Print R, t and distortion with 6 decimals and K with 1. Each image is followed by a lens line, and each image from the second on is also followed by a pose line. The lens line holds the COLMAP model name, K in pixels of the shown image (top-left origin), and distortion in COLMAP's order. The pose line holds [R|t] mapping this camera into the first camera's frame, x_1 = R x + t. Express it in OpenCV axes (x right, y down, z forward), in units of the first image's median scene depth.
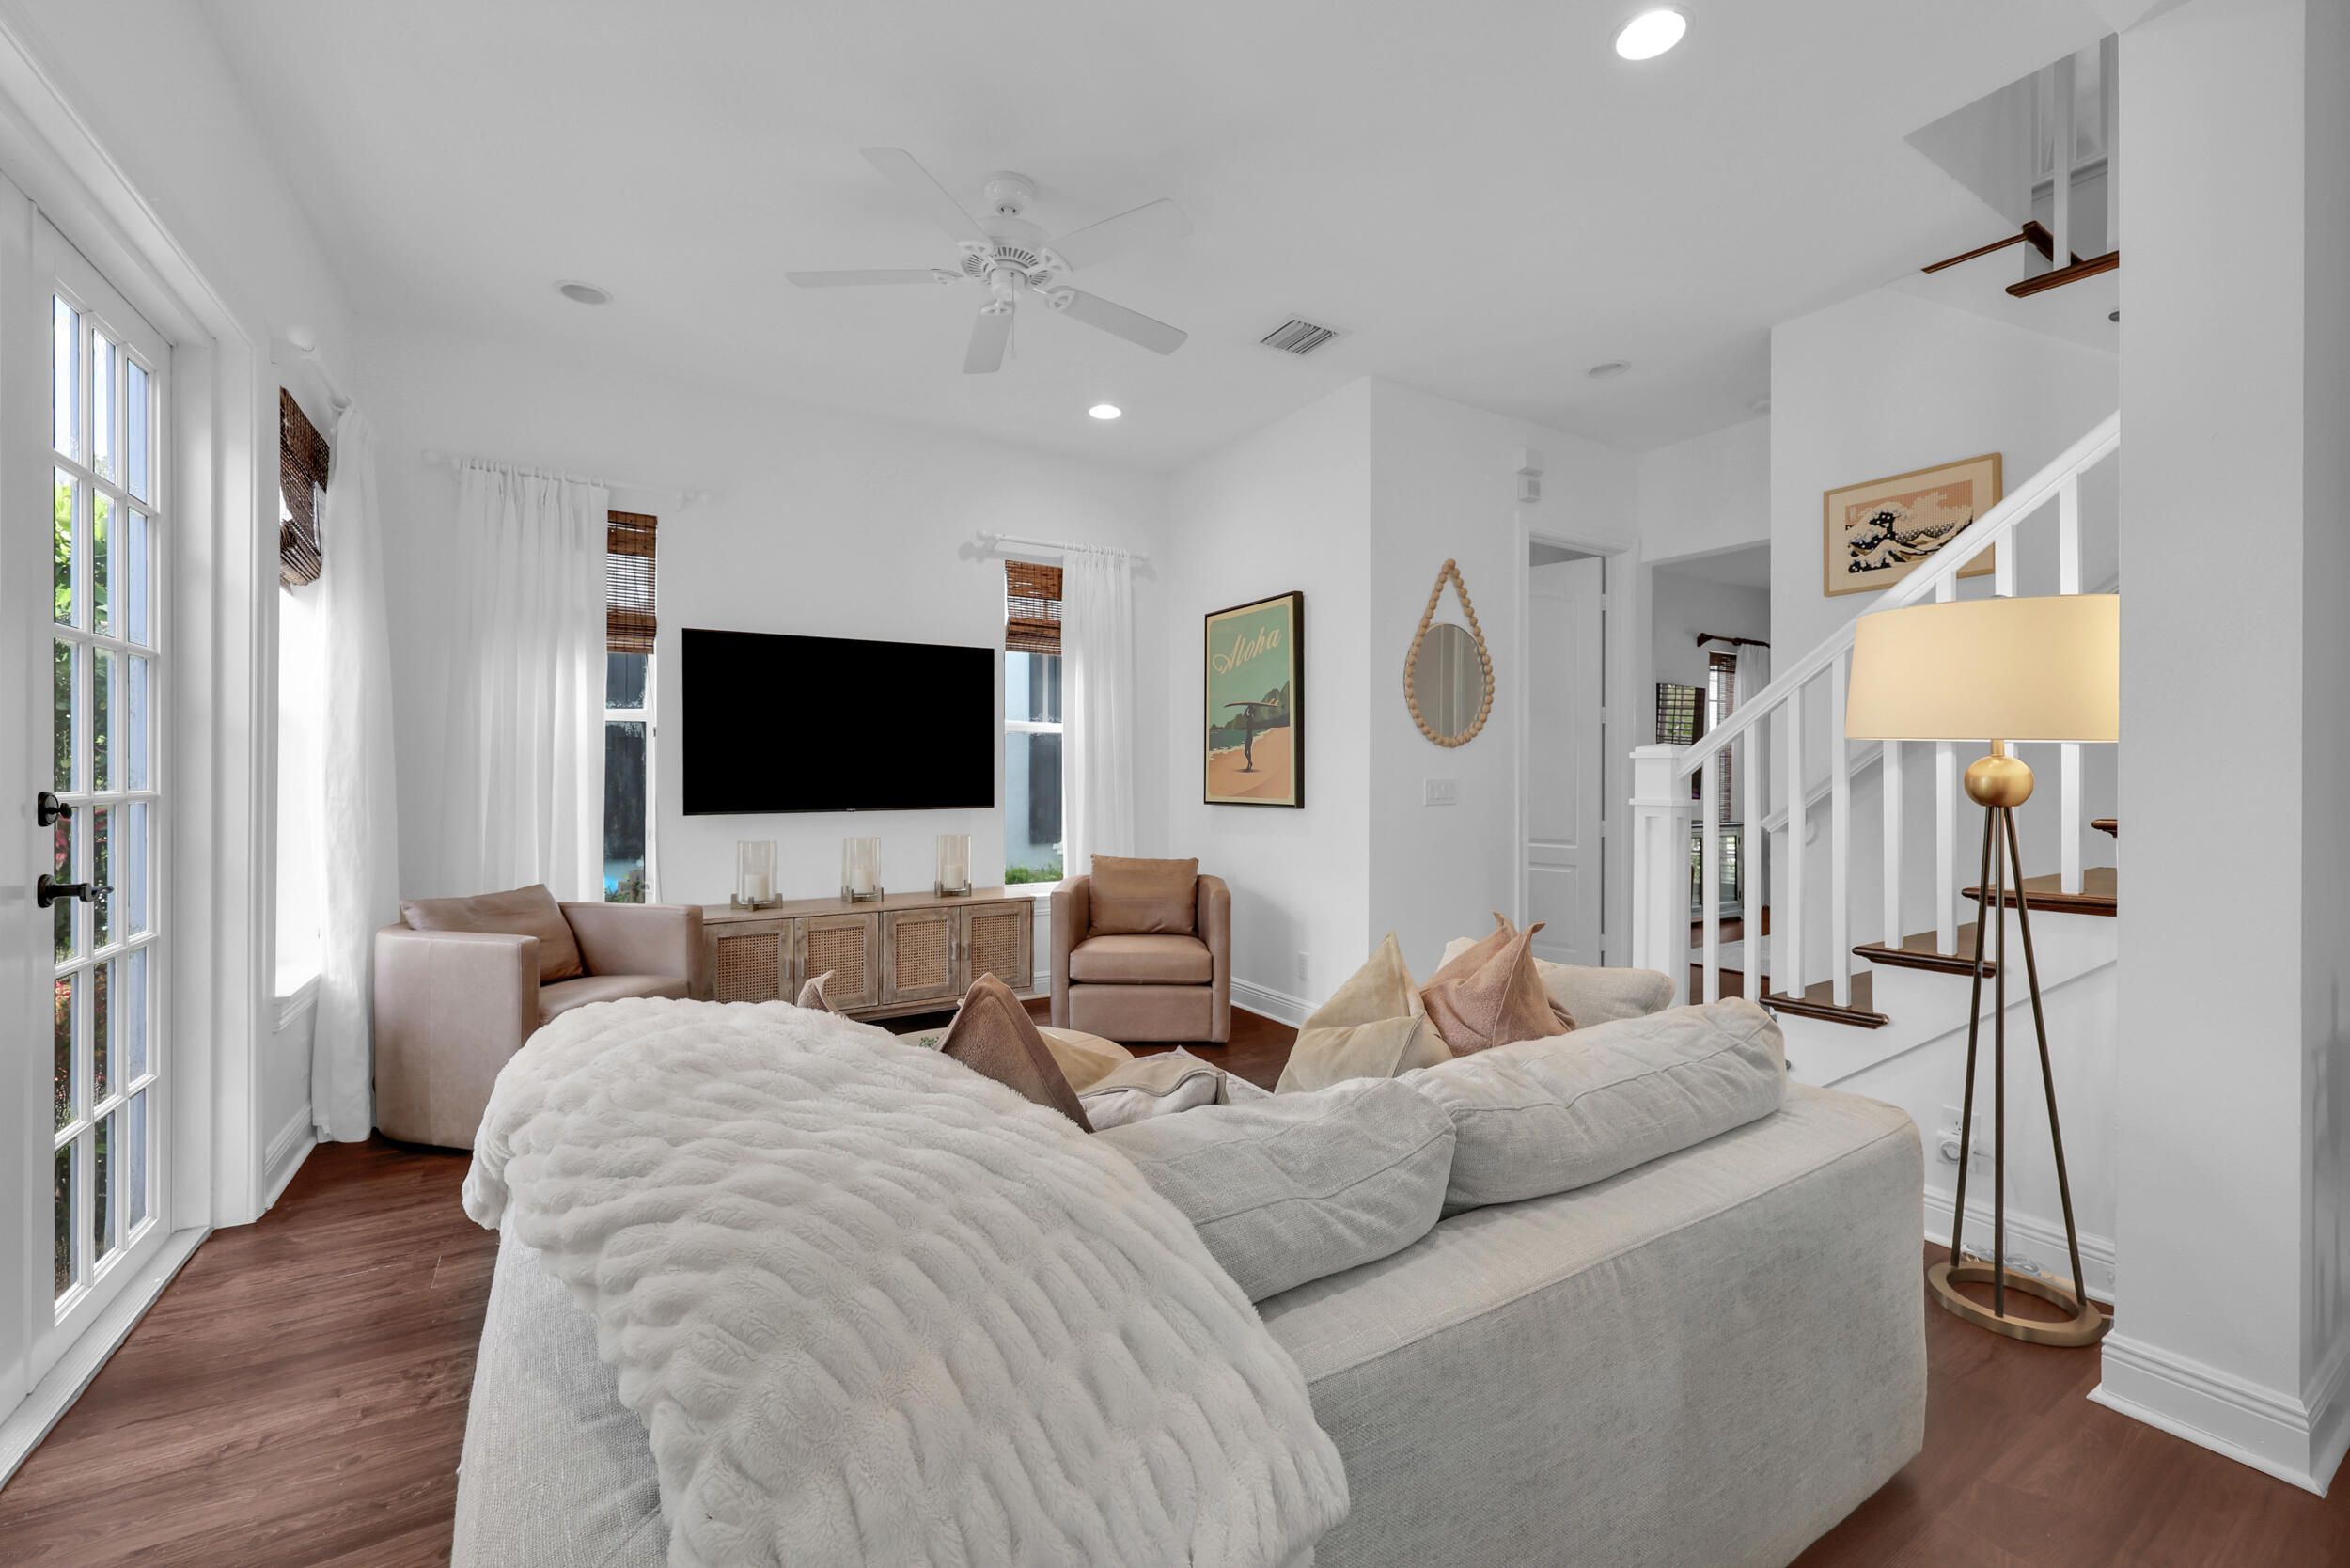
lens RADIAL K [[958.2, 0, 1171.7], [0, 958.2, 781.1], [0, 0, 1]] dist [0.002158, 0.000072]
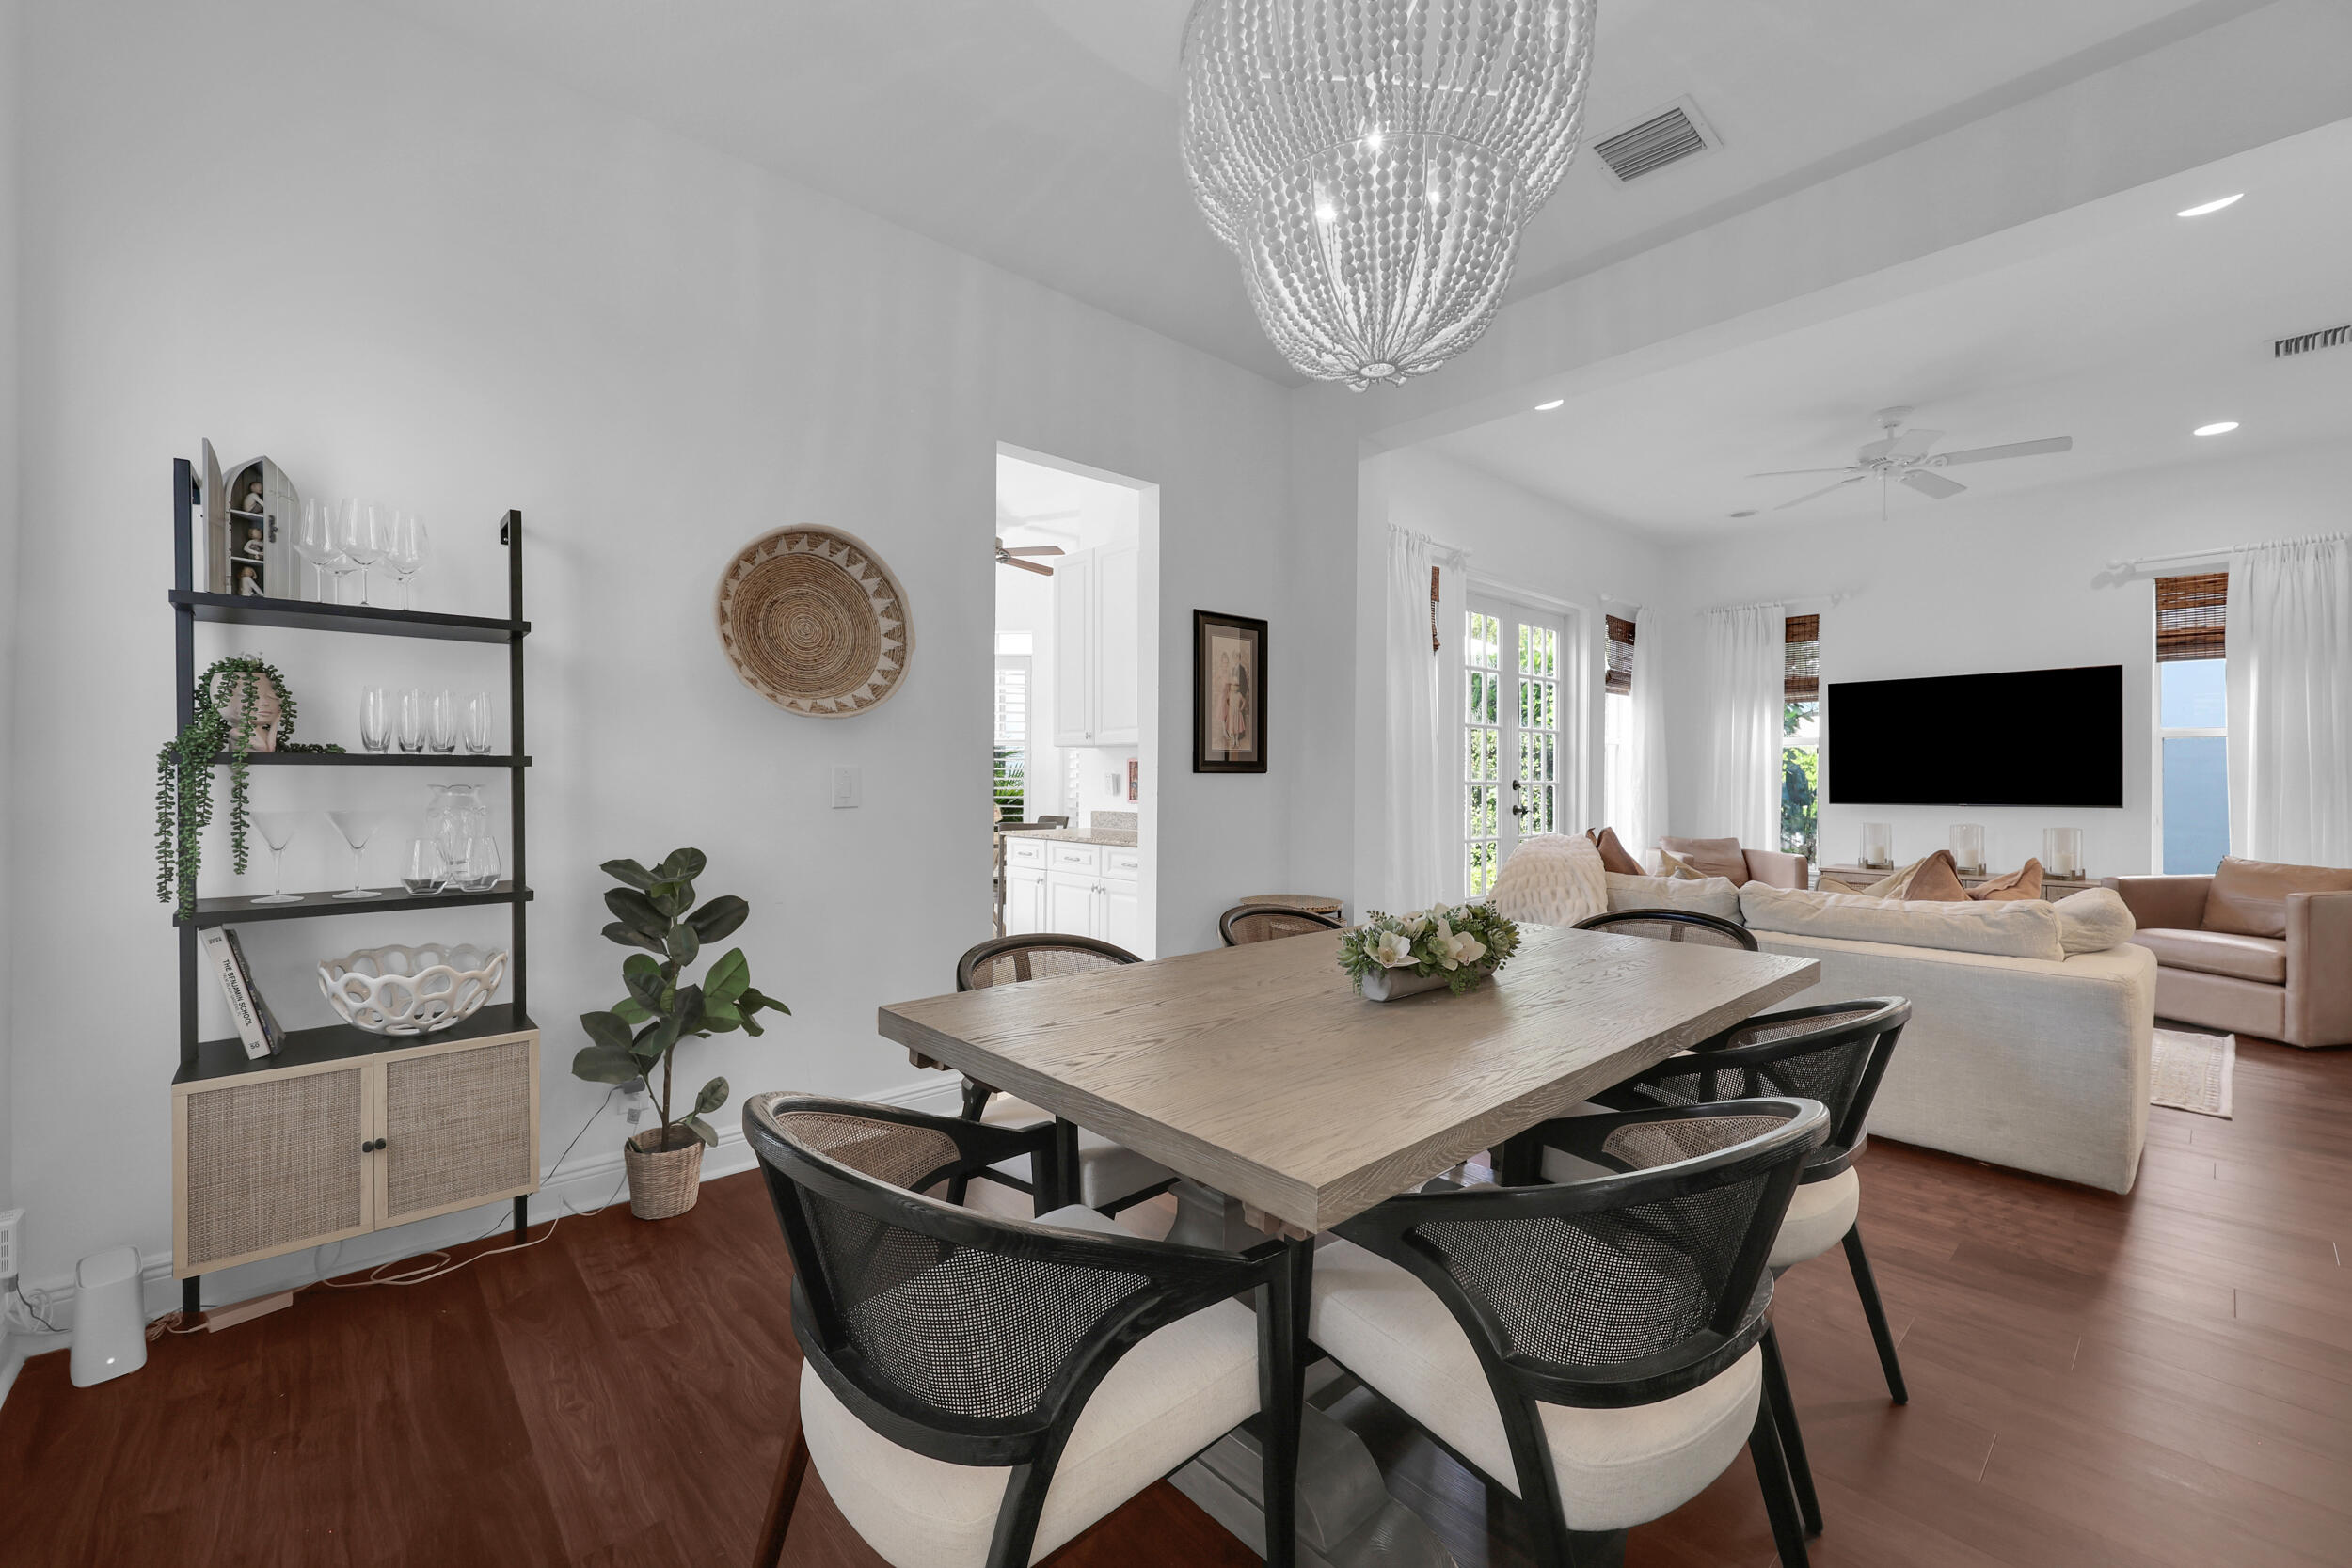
lens RADIAL K [[958.9, 0, 1174.5], [0, 958.9, 787.3], [0, 0, 1]] dist [0.002158, 0.000072]
pose [[0.180114, 0.006224, -0.983626, 0.818114], [-0.015216, 0.999878, 0.003540, 0.020154], [0.983528, 0.014329, 0.180187, -0.320759]]
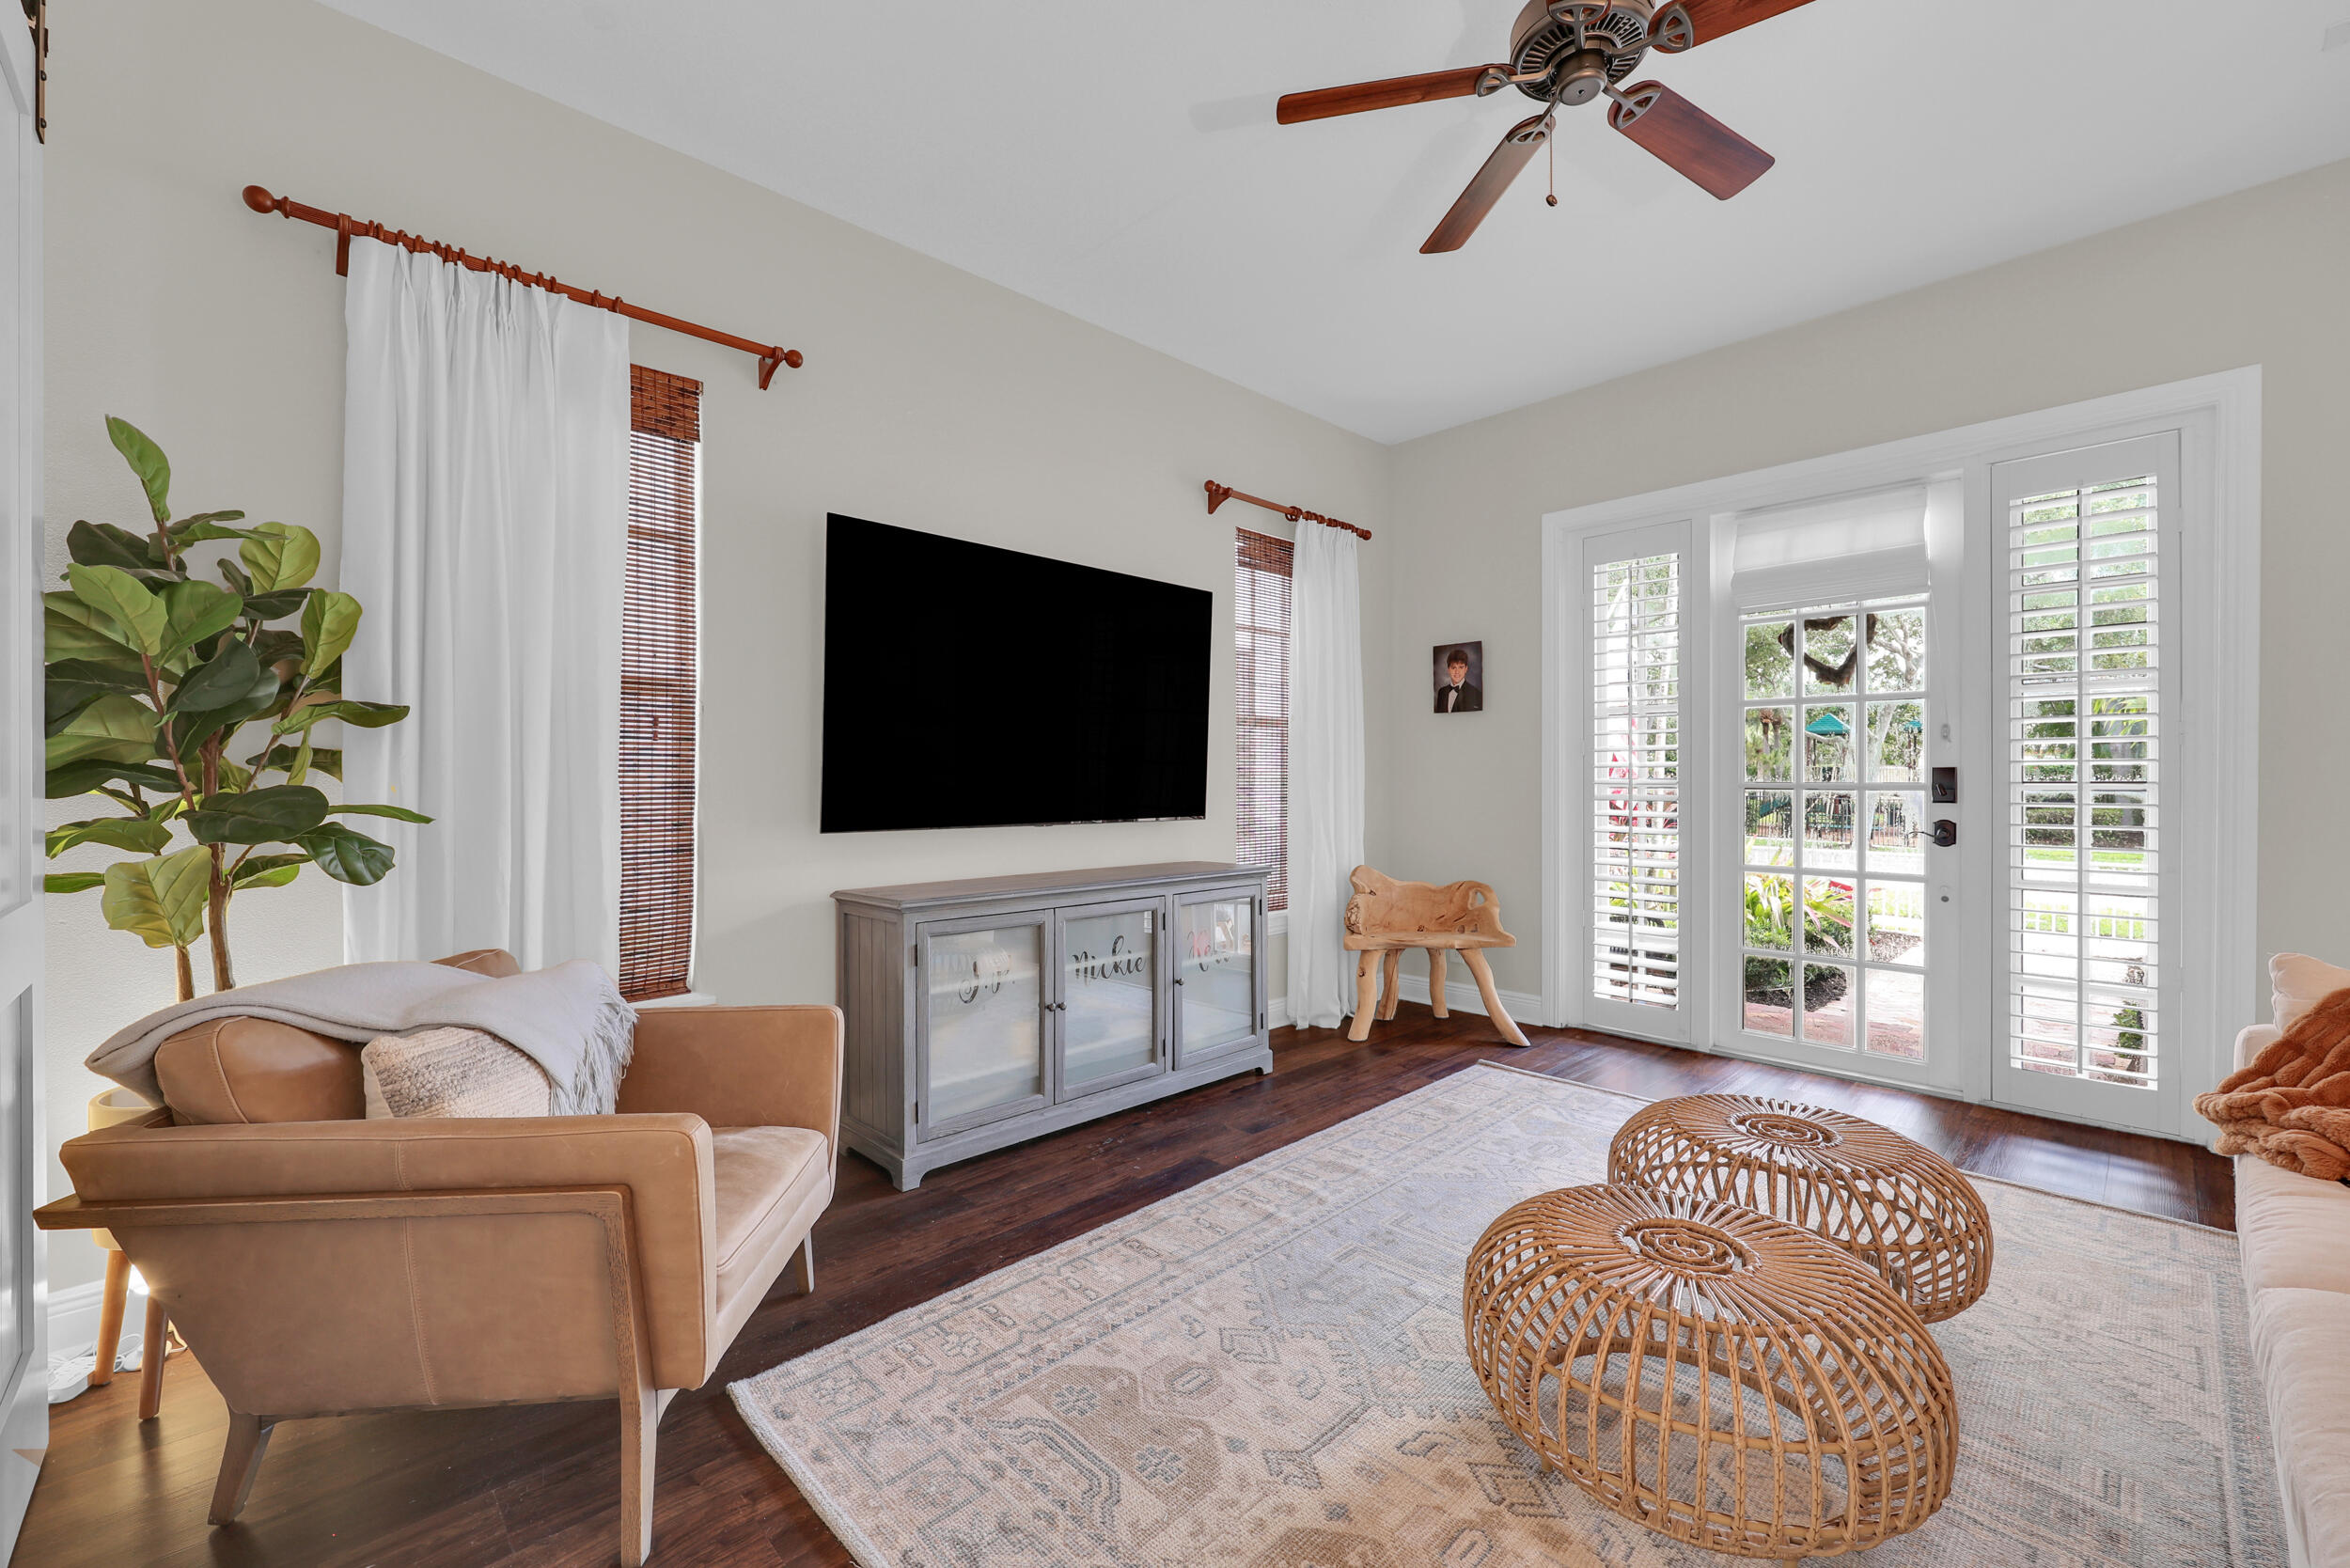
lens RADIAL K [[958.2, 0, 1180.7], [0, 958.2, 776.0], [0, 0, 1]] dist [0.002158, 0.000072]
pose [[0.977433, 0.003465, 0.211219, -0.403989], [-0.001559, 0.999957, -0.009192, 0.007909], [-0.211242, 0.008655, 0.977395, 0.380358]]
